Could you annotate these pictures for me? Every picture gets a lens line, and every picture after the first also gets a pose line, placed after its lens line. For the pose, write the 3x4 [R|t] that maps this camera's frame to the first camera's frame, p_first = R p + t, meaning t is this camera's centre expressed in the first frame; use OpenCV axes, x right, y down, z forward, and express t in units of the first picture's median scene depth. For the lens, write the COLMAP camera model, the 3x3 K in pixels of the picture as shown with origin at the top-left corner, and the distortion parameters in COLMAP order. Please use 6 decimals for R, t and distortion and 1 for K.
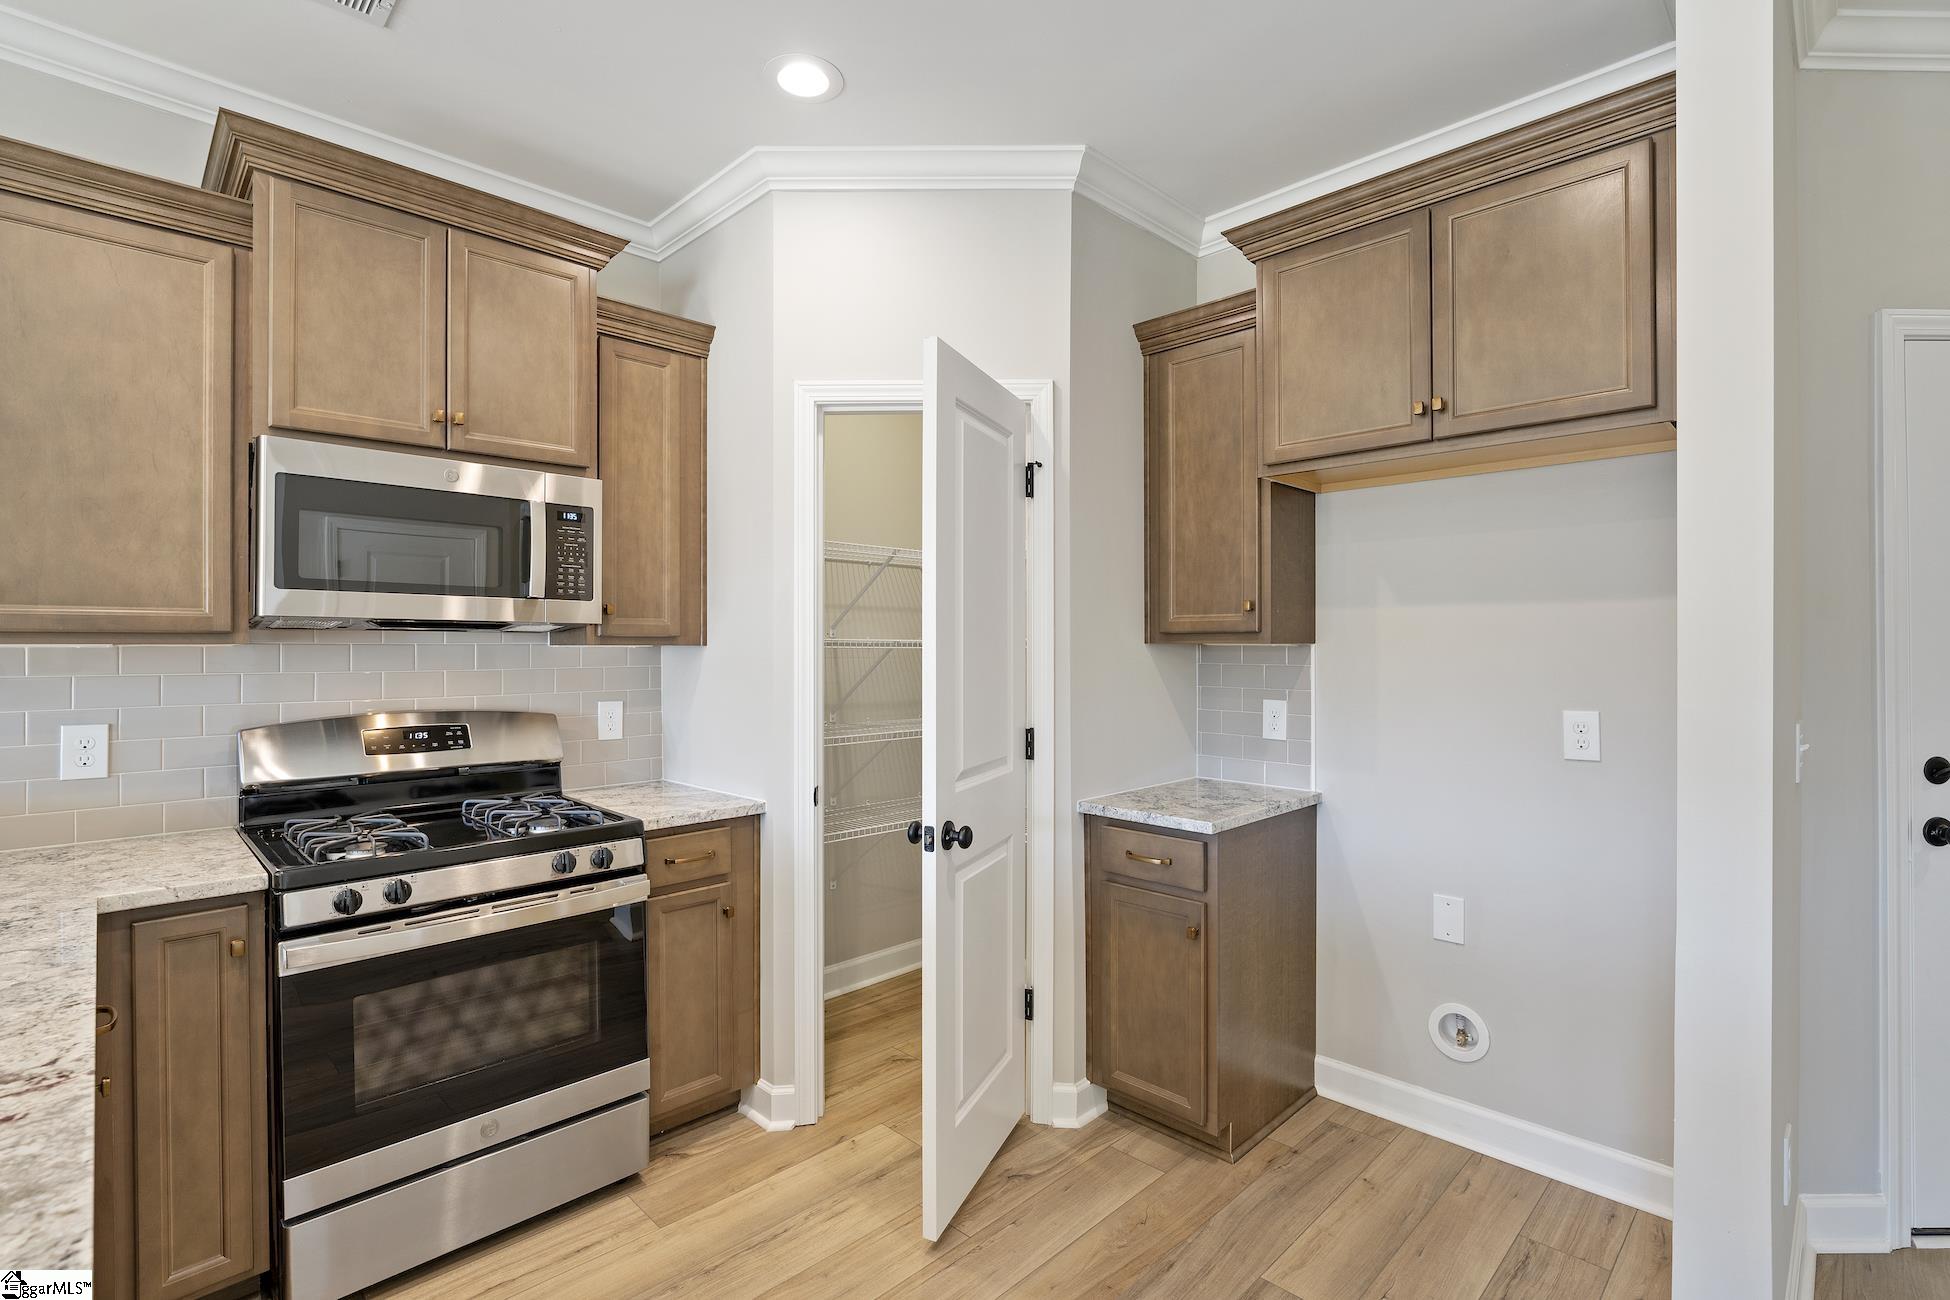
lens RADIAL K [[895.3, 0, 975.1], [0, 895.3, 644.1], [0, 0, 1]] dist [-0.012422, 0.000155]
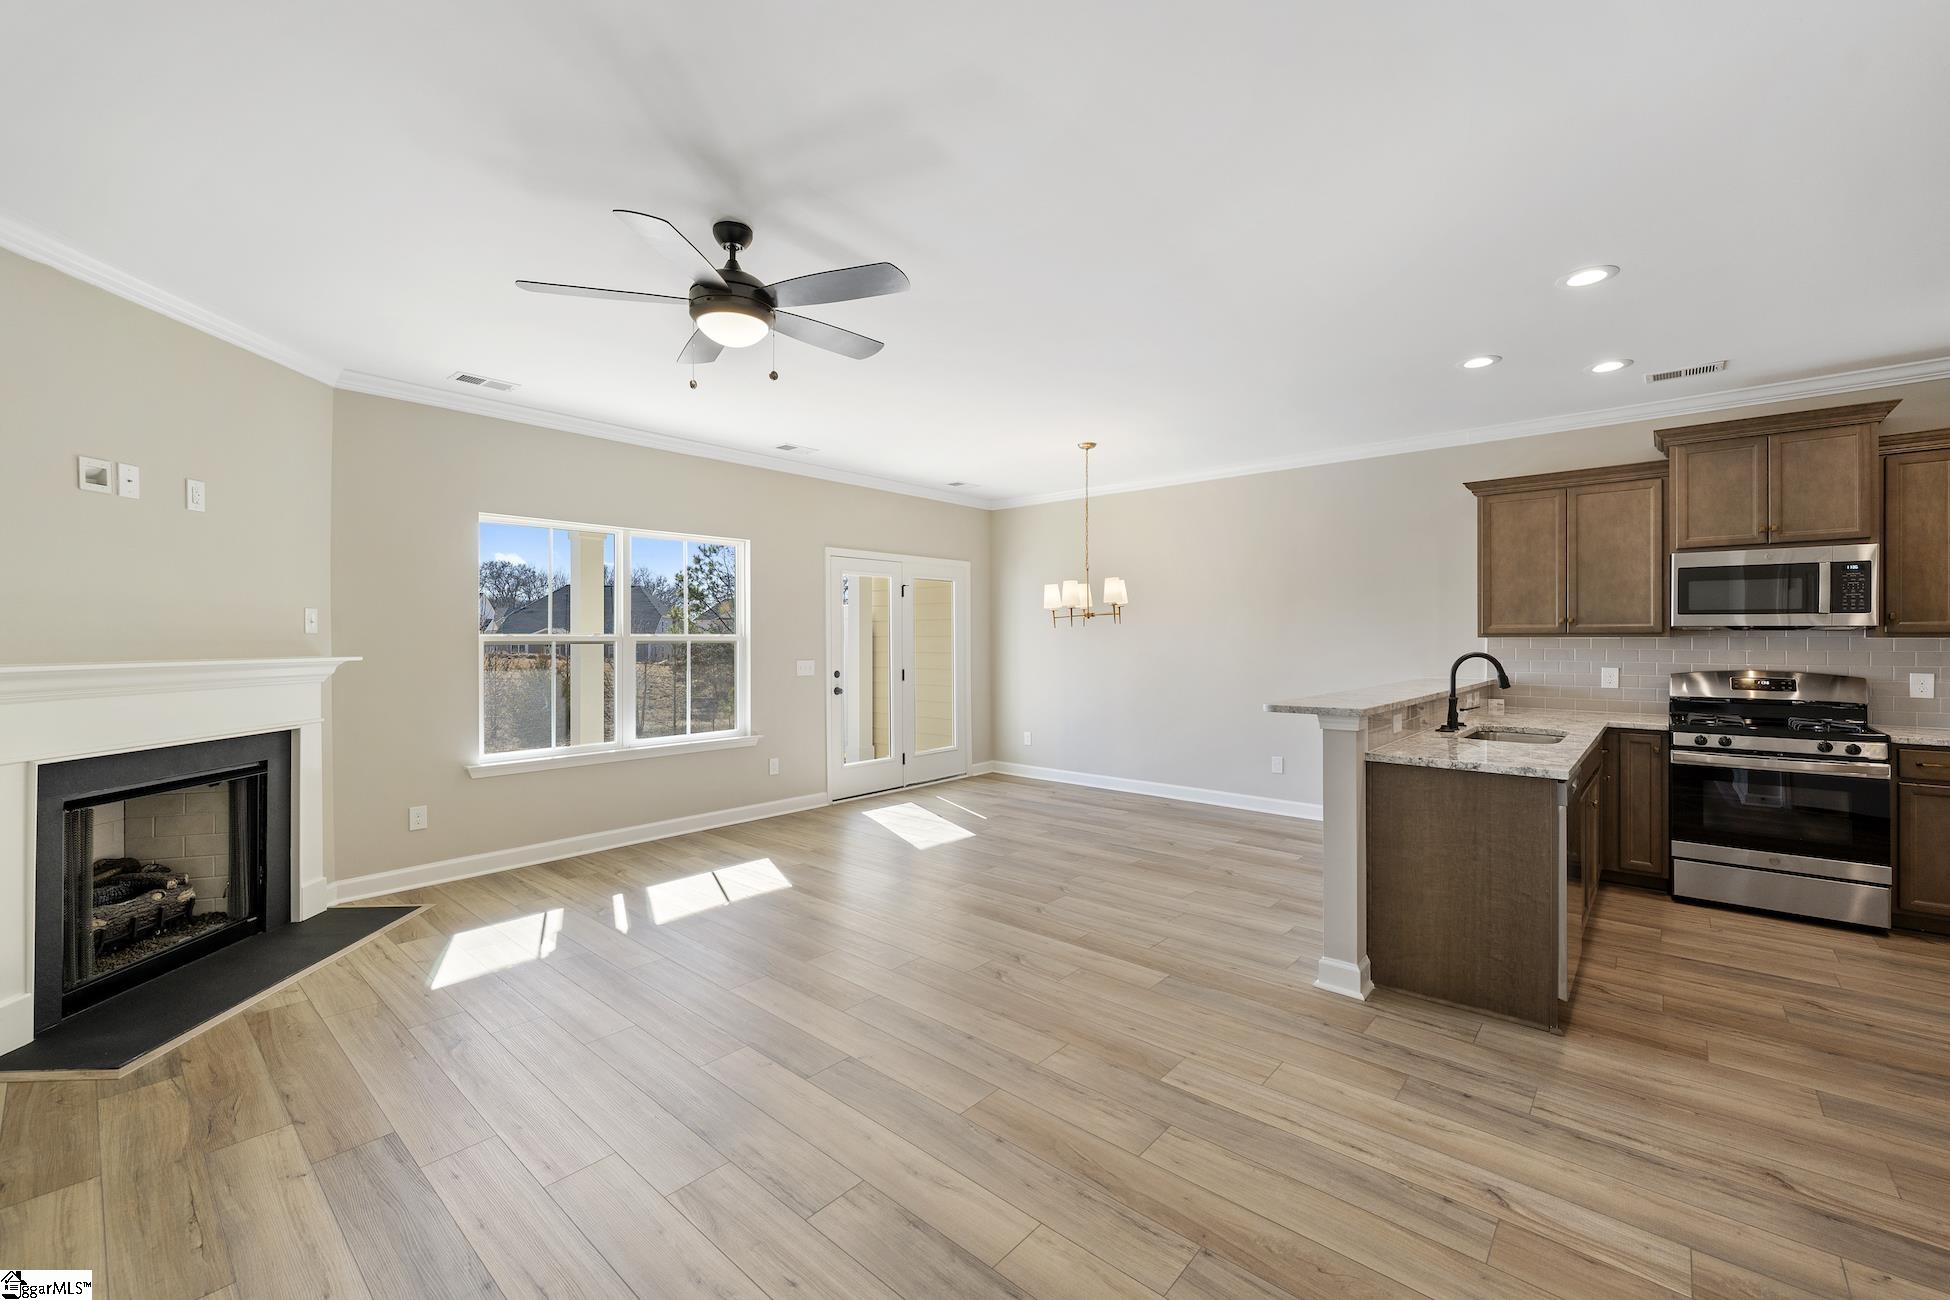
lens RADIAL K [[792.5, 0, 976.5], [0, 792.5, 638.0], [0, 0, 1]] dist [0.005840, 0.000083]
pose [[0.067340, 0.003019, -0.997726, 1.099081], [0.001509, 0.999994, 0.003128, -0.006569], [0.997729, -0.001716, 0.067335, -0.934000]]
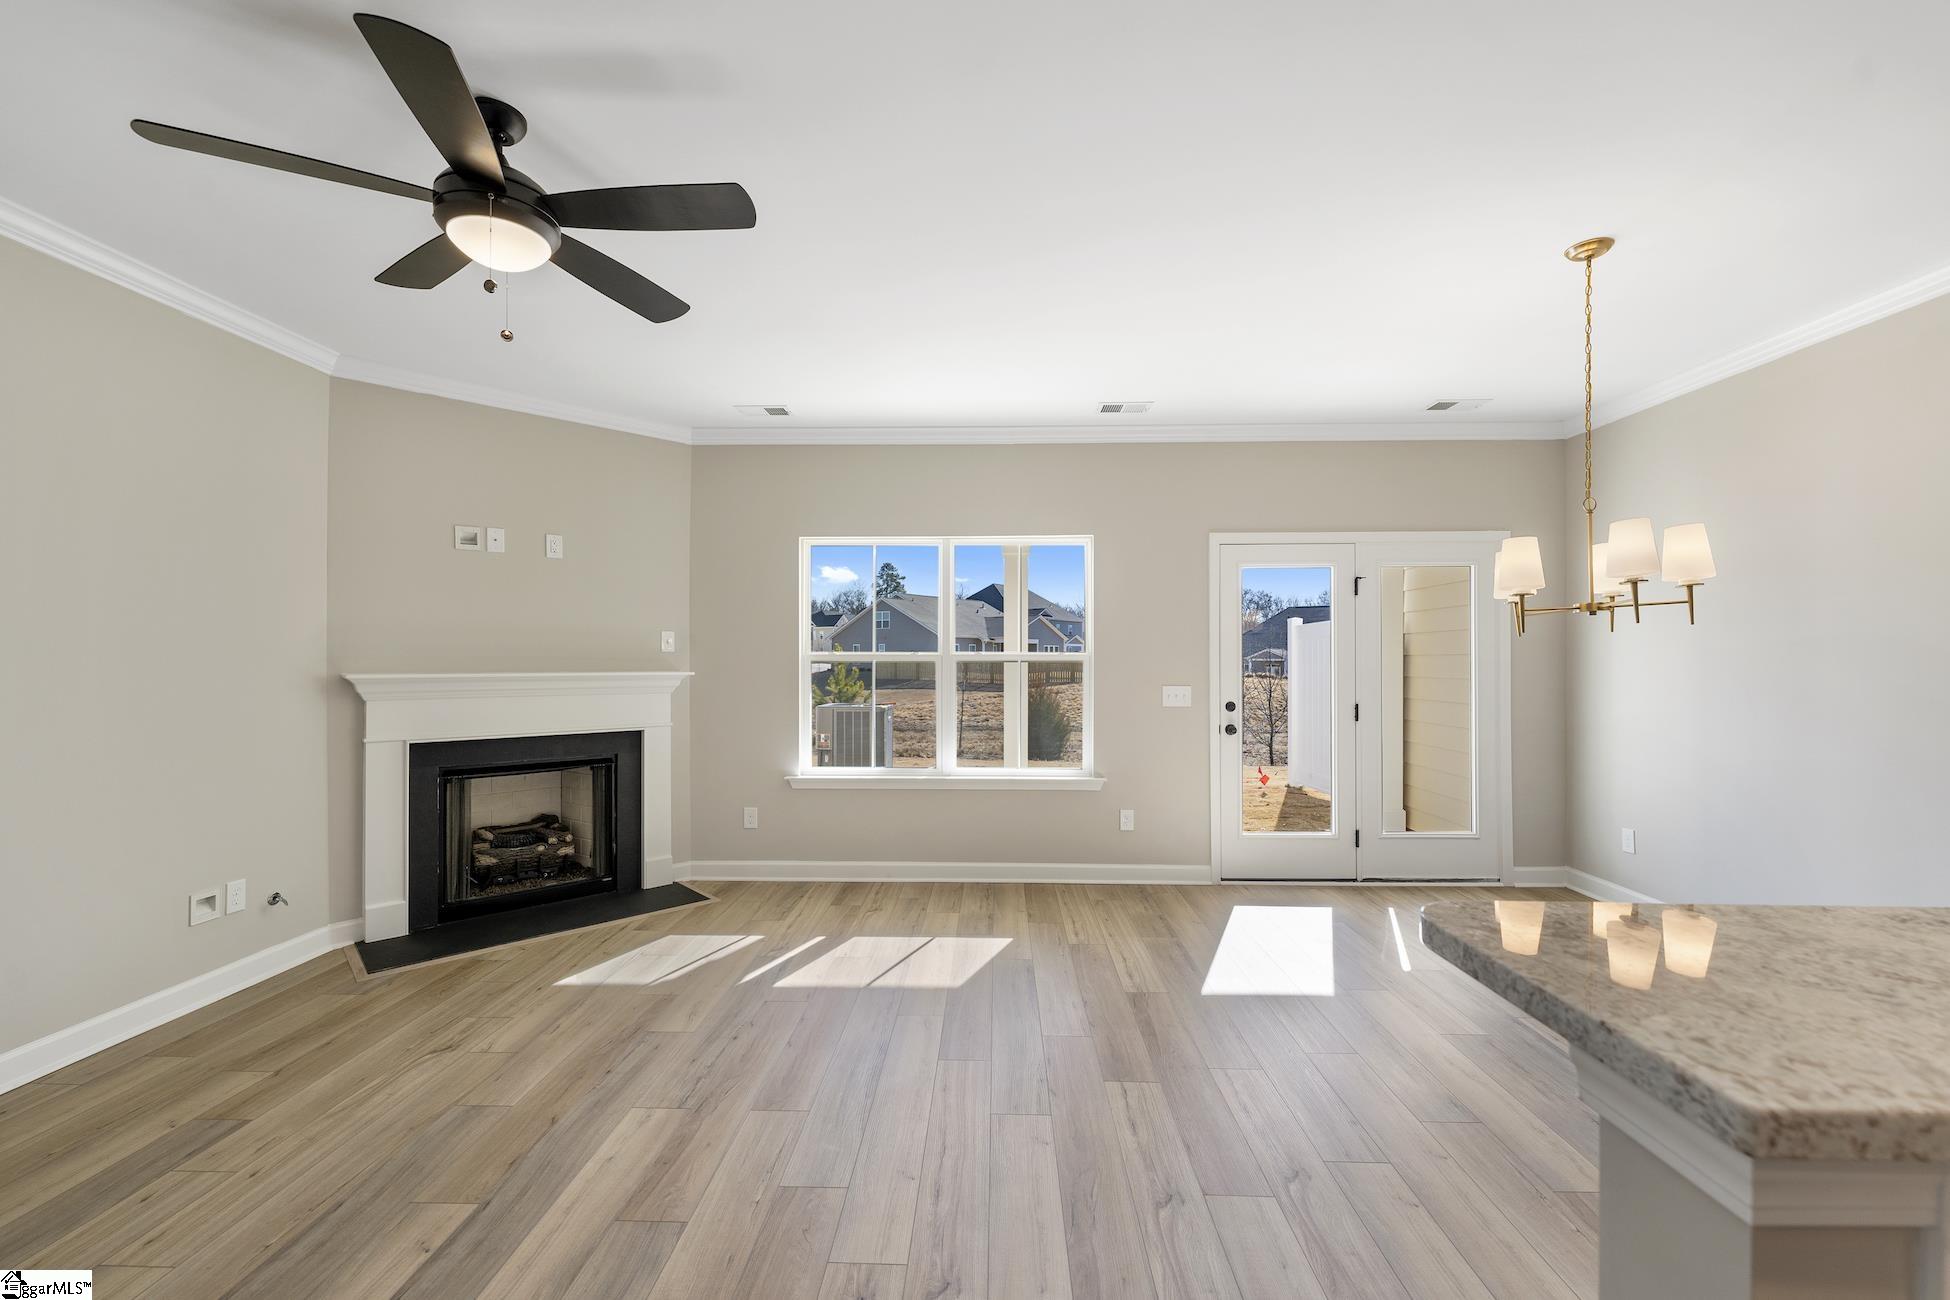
lens RADIAL K [[790.4, 0, 973.8], [0, 790.4, 657.7], [0, 0, 1]] dist [0.000988, 0.000147]
pose [[-0.725500, 0.001699, -0.688220, 0.113063], [0.001893, 0.999998, 0.000472, 0.002120], [0.688219, -0.000960, -0.725502, -0.195087]]
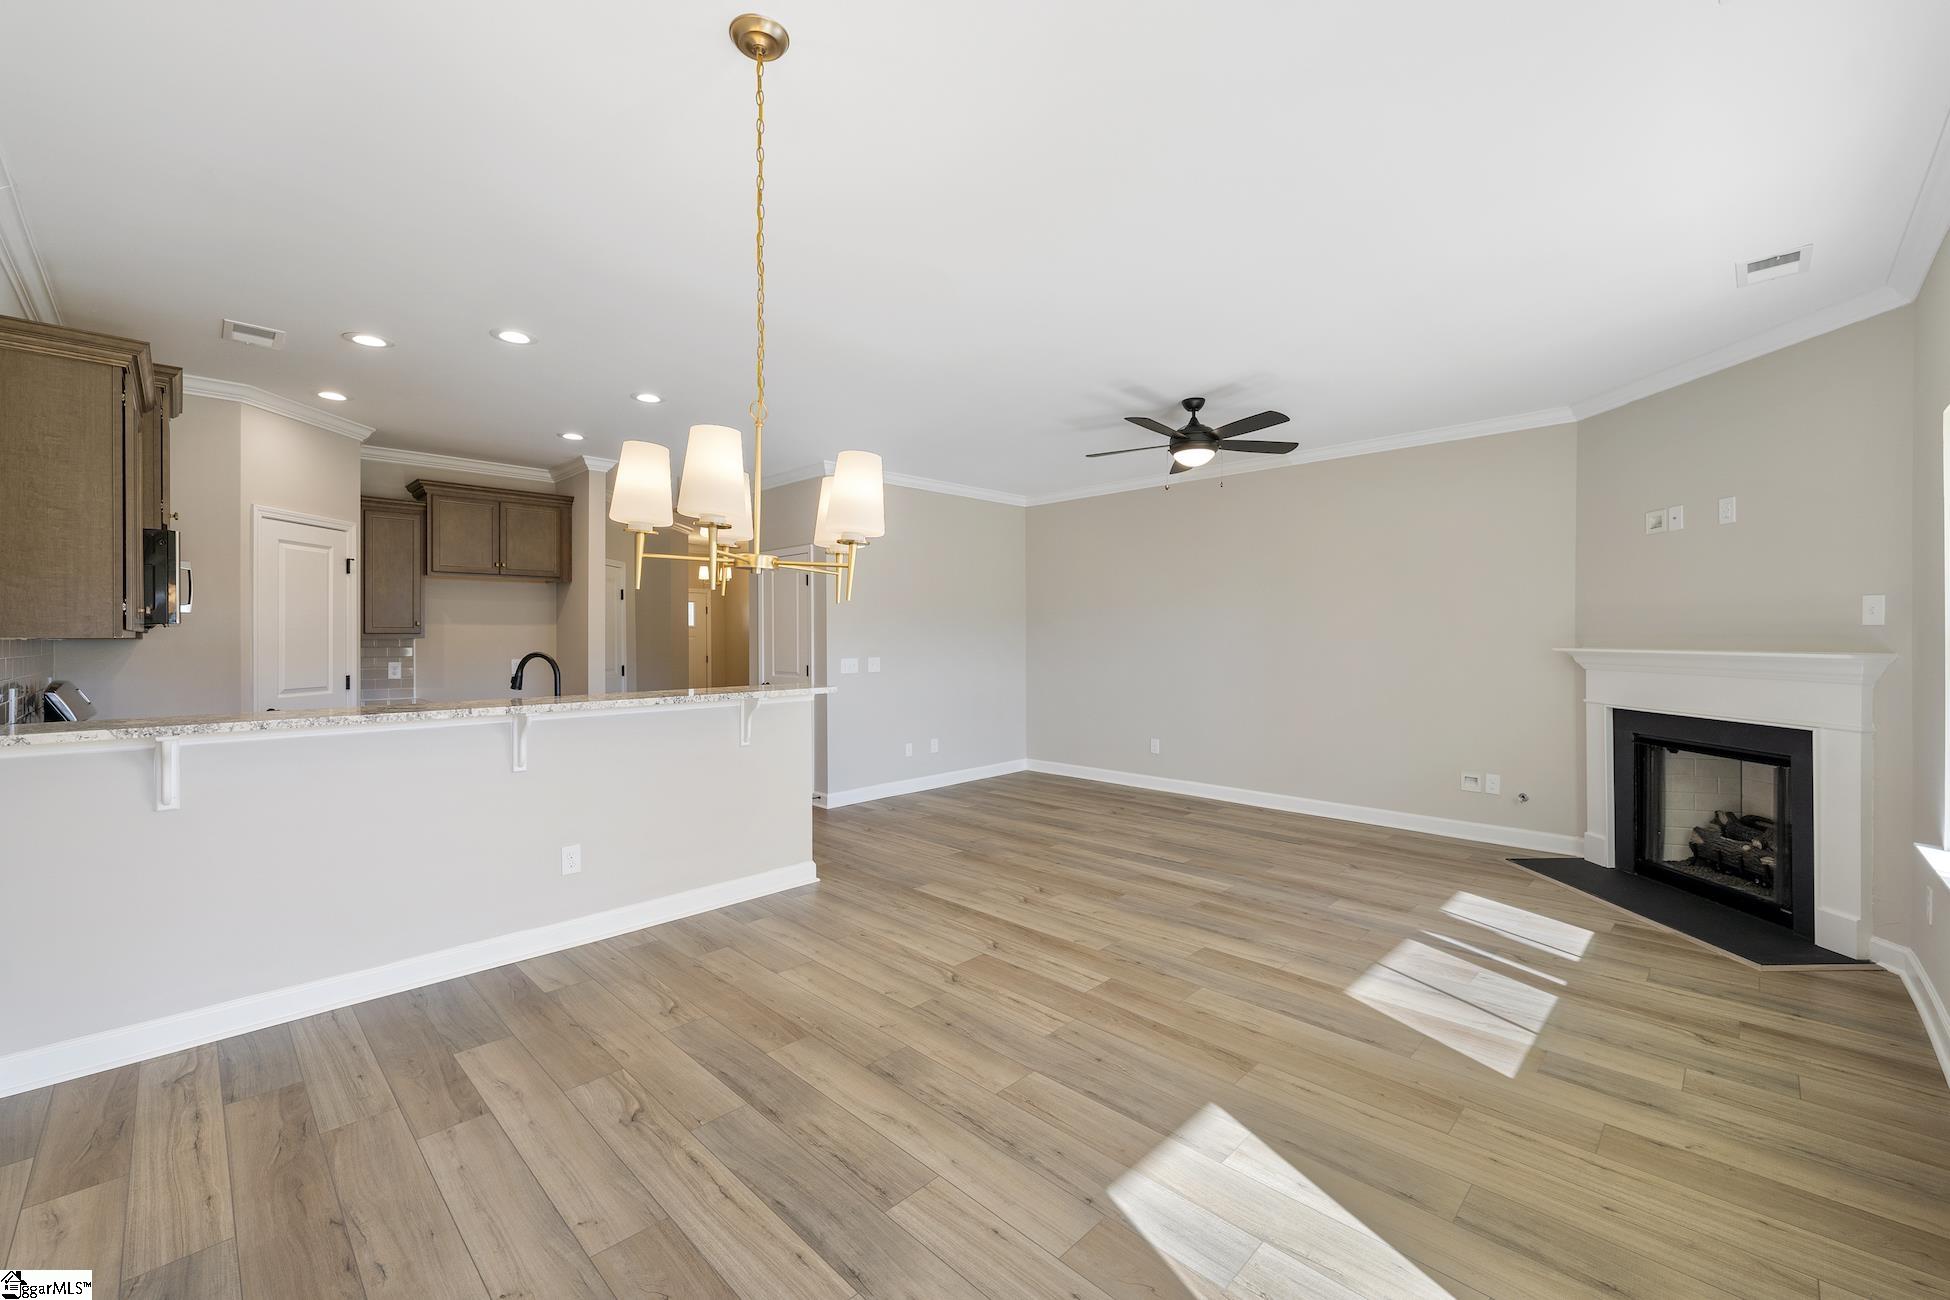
lens RADIAL K [[792.5, 0, 976.5], [0, 792.5, 638.0], [0, 0, 1]] dist [0.005840, 0.000083]
pose [[-0.009763, 0.001623, 0.999951, -2.171388], [0.002876, 0.999995, -0.001595, 0.007550], [-0.999948, 0.002860, -0.009768, -0.630689]]
